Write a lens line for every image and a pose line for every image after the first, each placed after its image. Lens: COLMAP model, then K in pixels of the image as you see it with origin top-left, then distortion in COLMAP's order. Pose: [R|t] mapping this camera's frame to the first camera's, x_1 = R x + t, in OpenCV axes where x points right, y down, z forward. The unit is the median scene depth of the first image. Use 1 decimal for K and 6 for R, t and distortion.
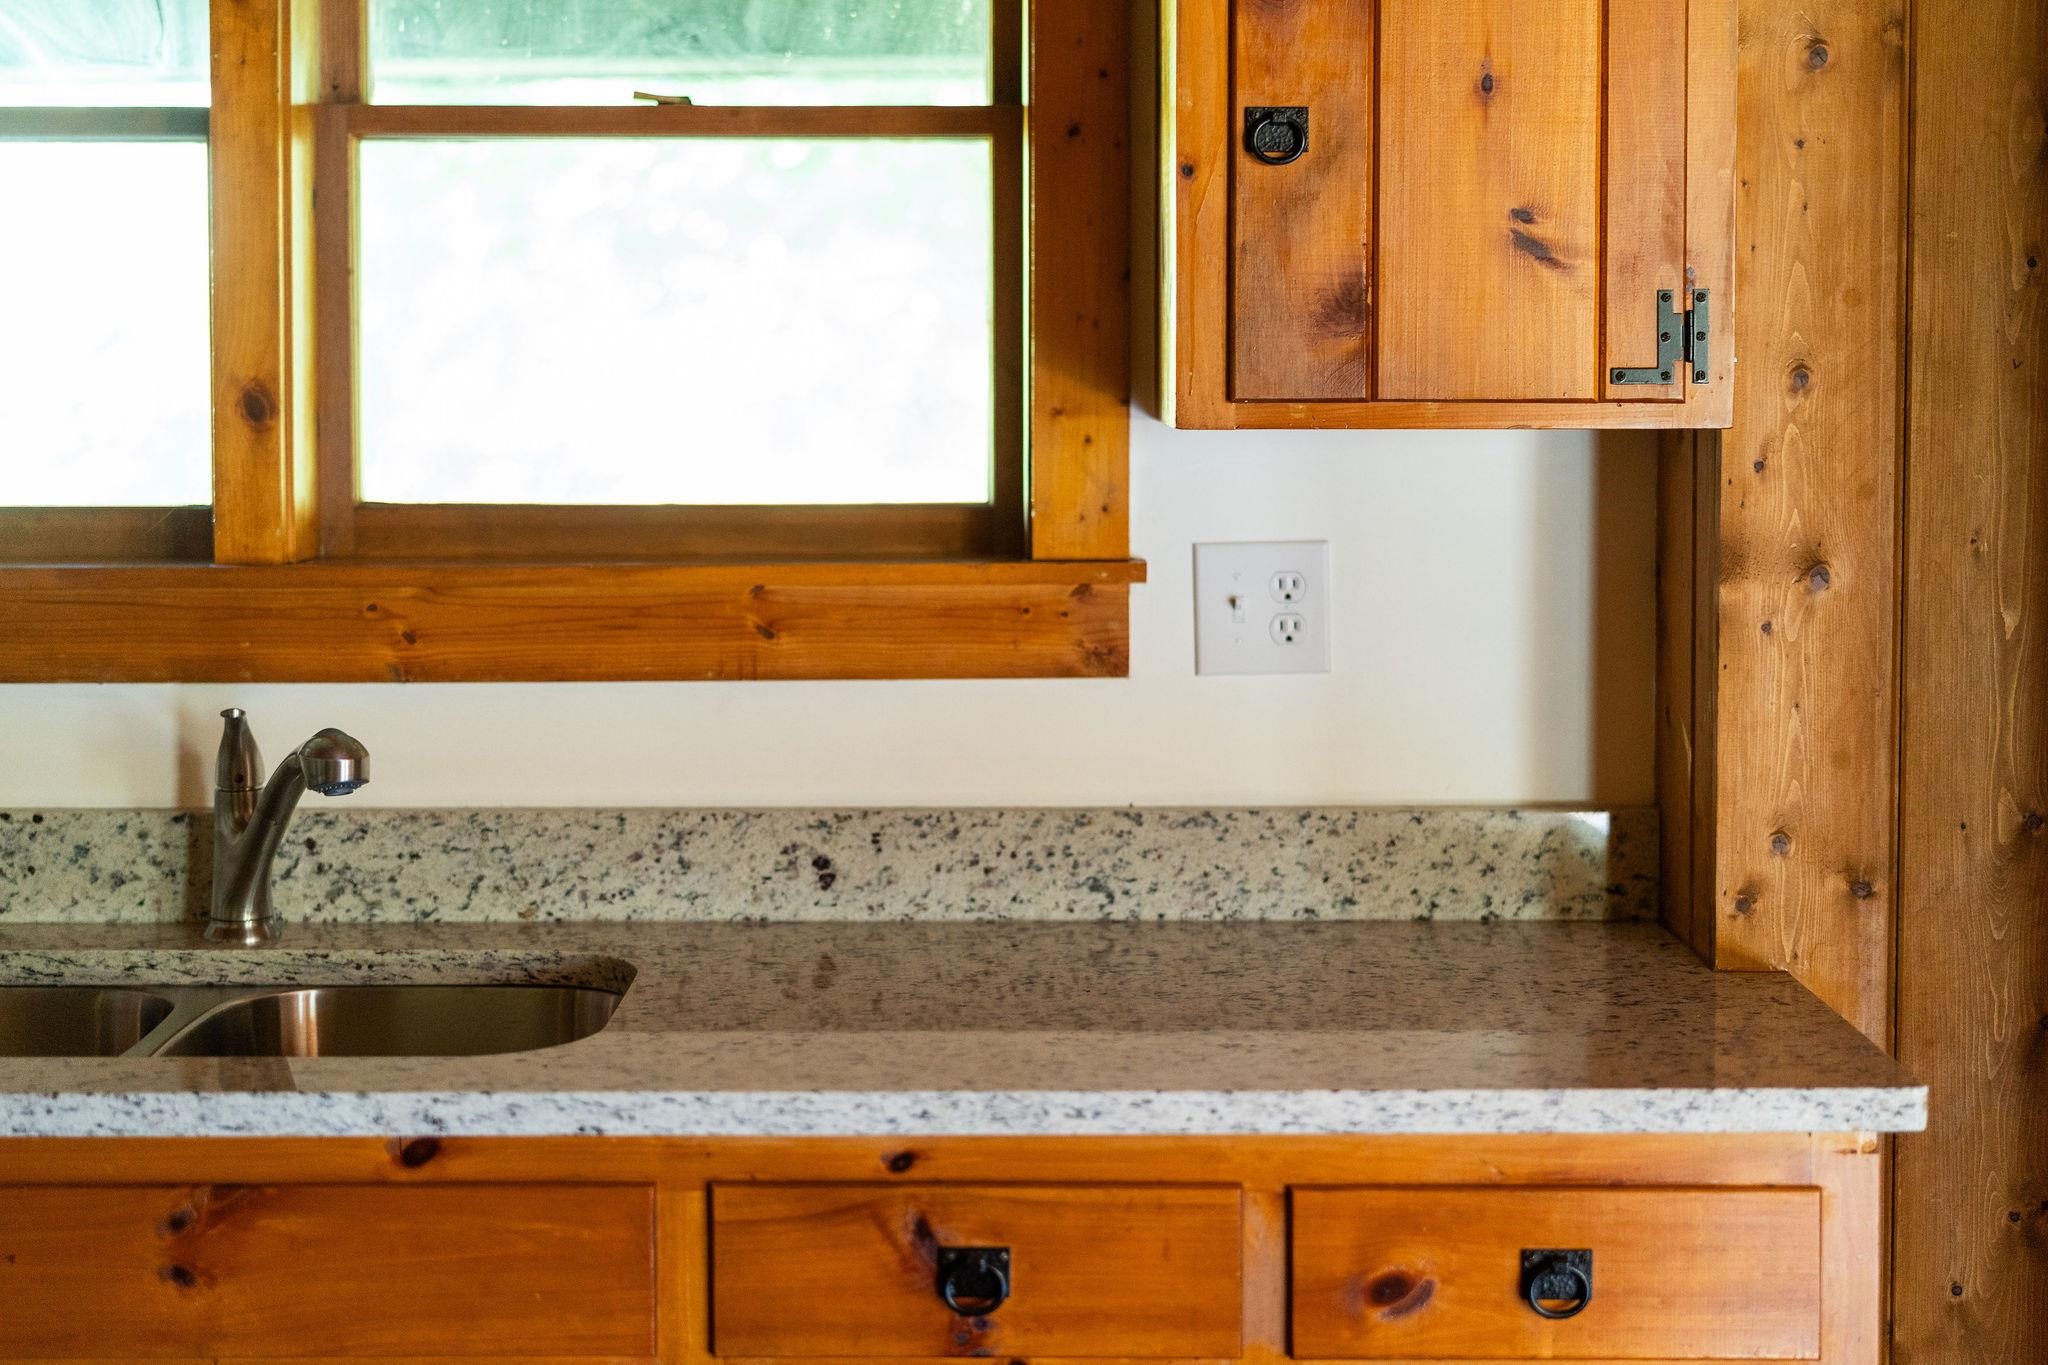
lens RADIAL K [[2947.0, 0, 1014.6], [0, 2947.0, 471.4], [0, 0, 1]] dist [-0.004364, 0.000000]
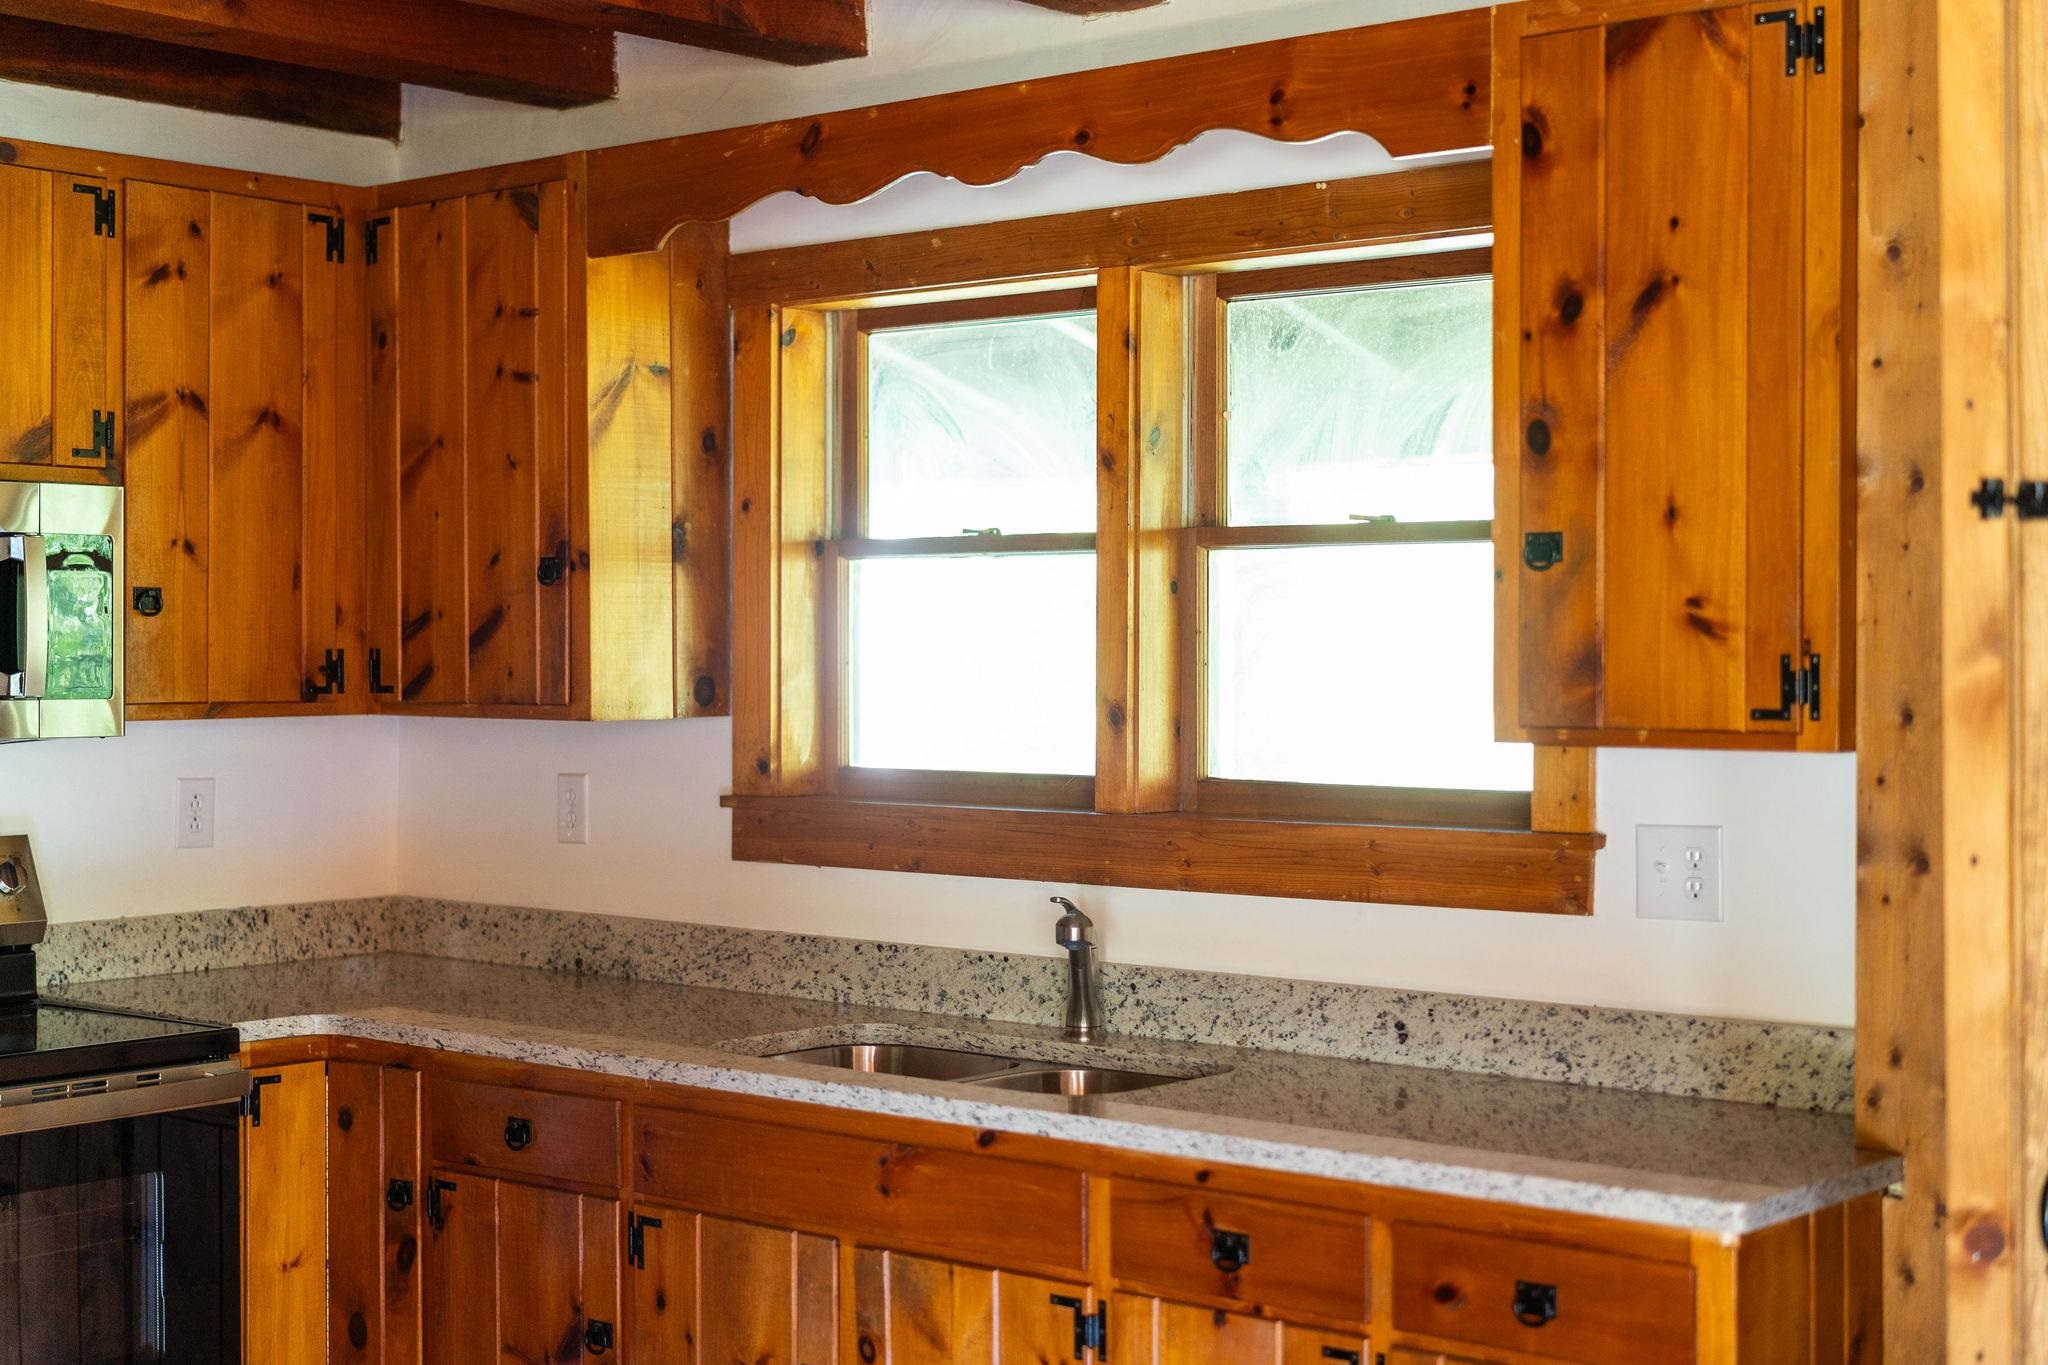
lens RADIAL K [[2953.3, 0, 1024.6], [0, 2953.3, 664.8], [0, 0, 1]] dist [-0.011094, 0.000000]
pose [[0.759598, 0.006528, -0.650360, 0.771857], [-0.026216, 0.999444, -0.020587, -0.015885], [0.649864, 0.032687, 0.759347, -0.280398]]
